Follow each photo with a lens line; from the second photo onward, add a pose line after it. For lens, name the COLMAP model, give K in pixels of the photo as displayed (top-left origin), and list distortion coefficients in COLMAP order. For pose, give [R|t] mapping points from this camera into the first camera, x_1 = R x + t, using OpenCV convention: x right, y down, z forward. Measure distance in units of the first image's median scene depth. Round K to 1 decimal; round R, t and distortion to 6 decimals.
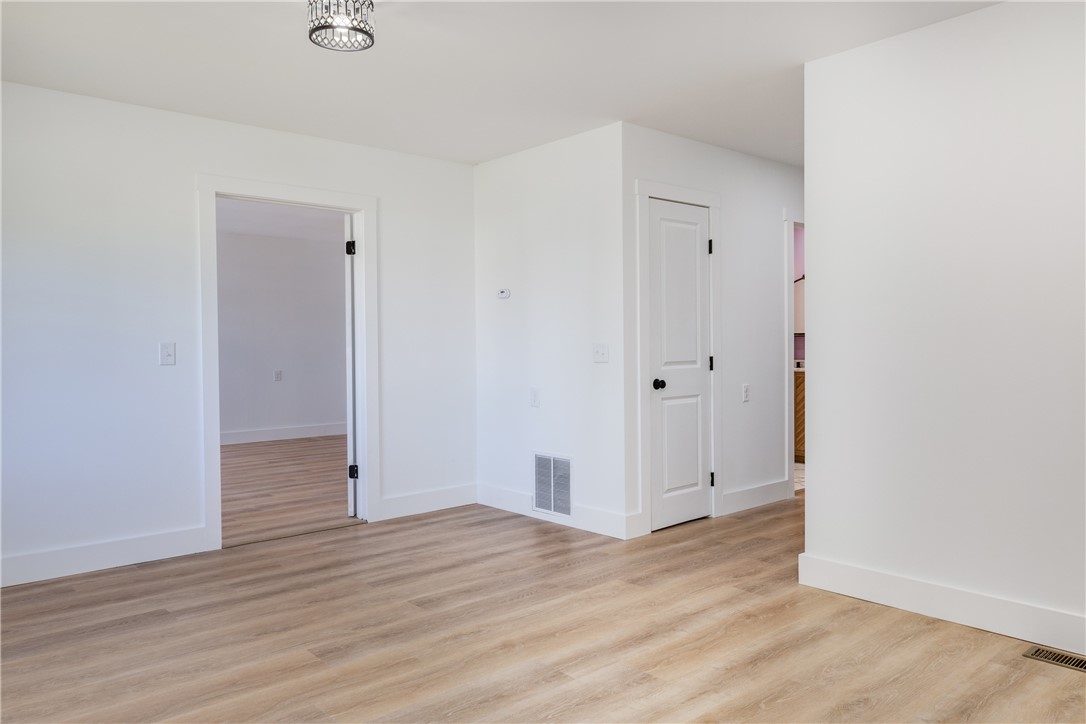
lens RADIAL K [[791.3, 0, 544.8], [0, 791.3, 358.2], [0, 0, 1]] dist [-0.005361, 0.000650]
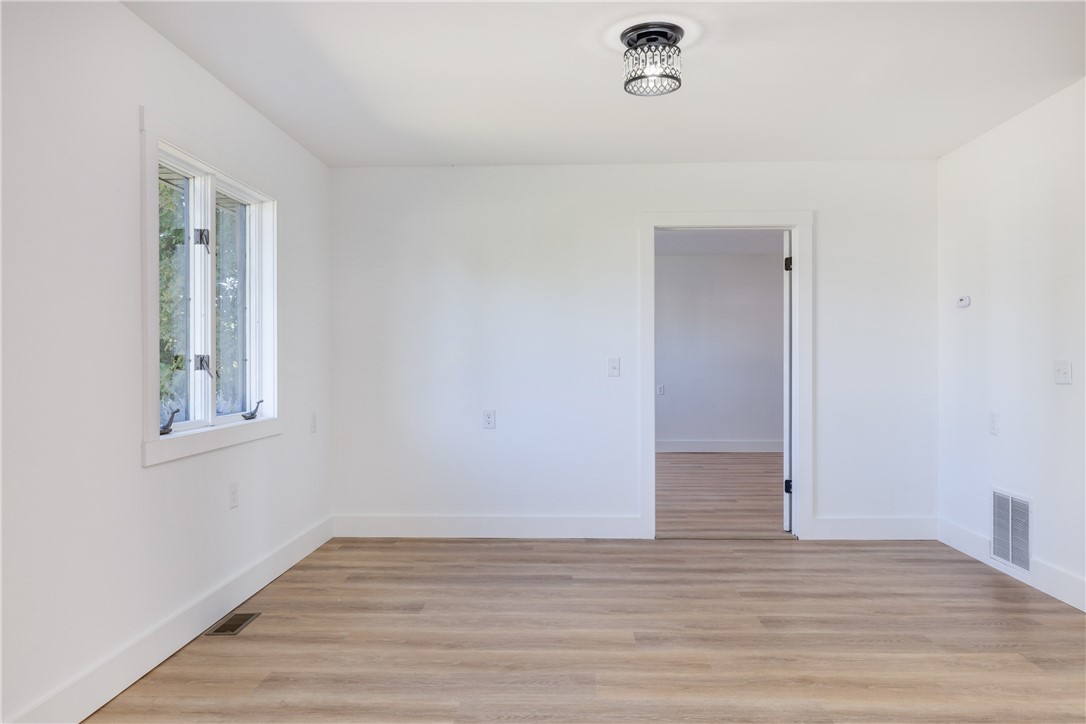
lens RADIAL K [[791.3, 0, 544.9], [0, 791.3, 362.2], [0, 0, 1]] dist [-0.005361, 0.000650]
pose [[0.707784, 0.005908, -0.706404, 0.304843], [-0.015488, 0.999854, -0.007156, -0.002979], [0.706259, 0.016006, 0.707773, 0.084458]]
